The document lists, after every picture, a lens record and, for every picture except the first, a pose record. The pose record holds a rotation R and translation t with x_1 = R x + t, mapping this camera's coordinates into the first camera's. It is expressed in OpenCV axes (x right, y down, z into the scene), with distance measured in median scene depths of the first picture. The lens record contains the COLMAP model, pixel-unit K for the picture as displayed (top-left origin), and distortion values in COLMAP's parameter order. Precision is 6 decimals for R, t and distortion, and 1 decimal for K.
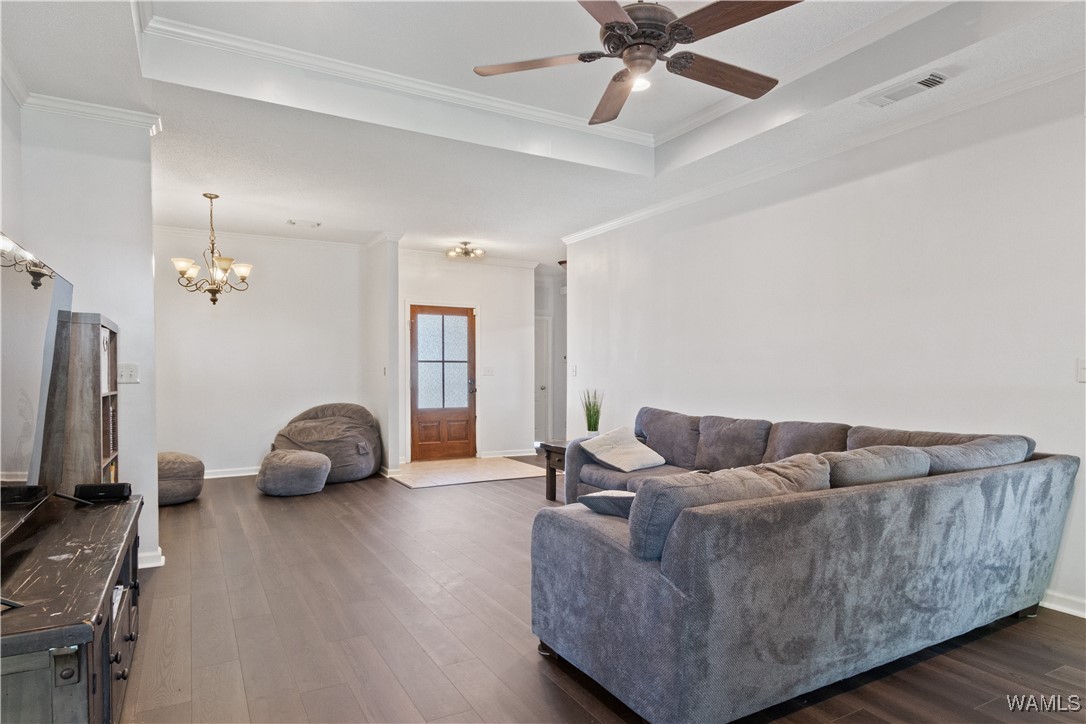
lens RADIAL K [[644.8, 0, 544.9], [0, 644.8, 385.2], [0, 0, 1]] dist [0.065288, -0.000084]
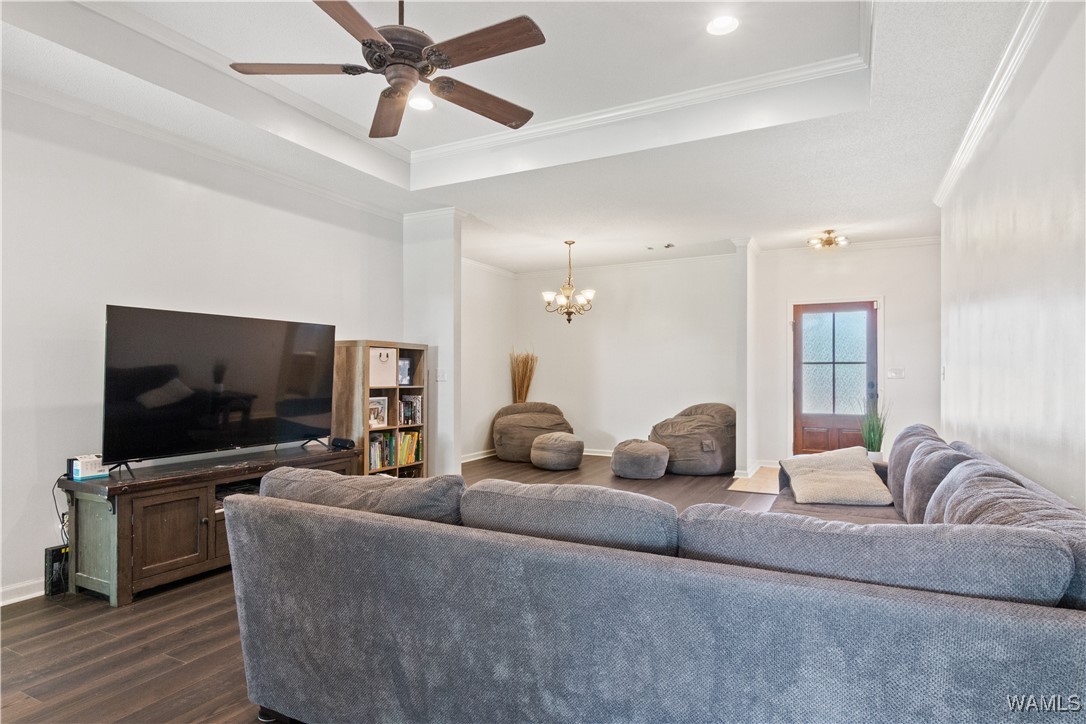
lens RADIAL K [[587.6, 0, 544.2], [0, 587.6, 373.0], [0, 0, 1]] dist [0.000573, 0.000092]
pose [[0.556604, -0.000129, -0.830778, 0.315967], [-0.018911, 0.999739, -0.012825, -0.004141], [0.830563, 0.022849, 0.556456, 0.205461]]
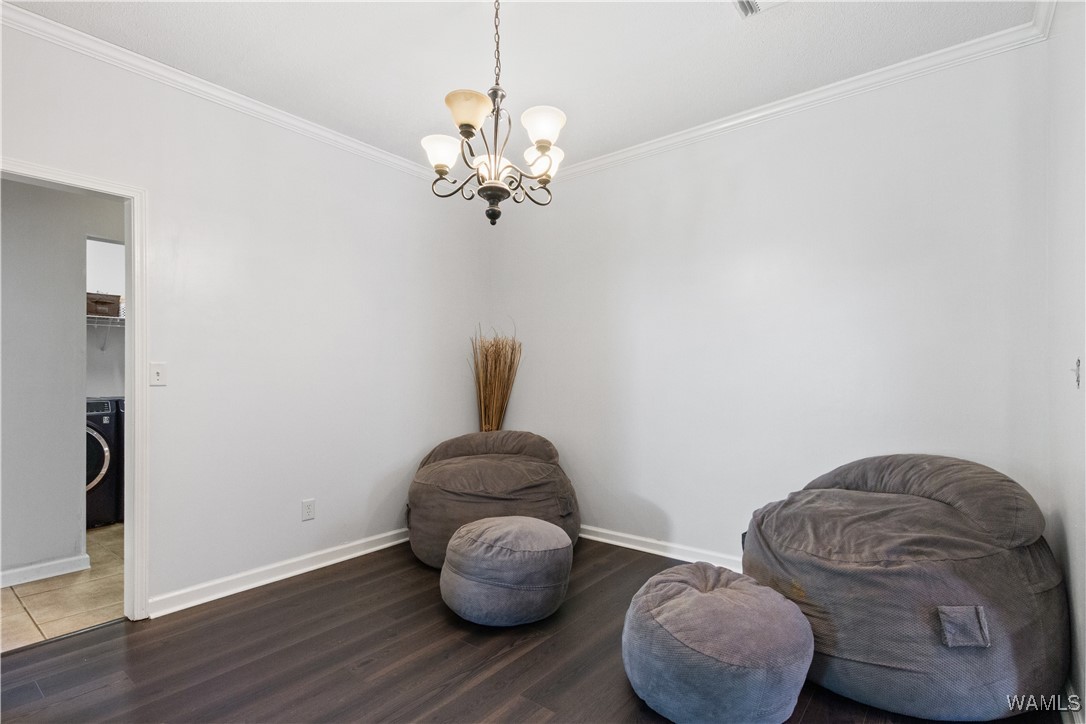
lens RADIAL K [[526.5, 0, 548.3], [0, 526.5, 378.8], [0, 0, 1]] dist [0.014511, -0.000264]
pose [[0.397799, 0.006743, -0.917448, -0.110857], [-0.020130, 0.999796, -0.001380, -0.012712], [0.917252, 0.019017, 0.397854, 0.617953]]
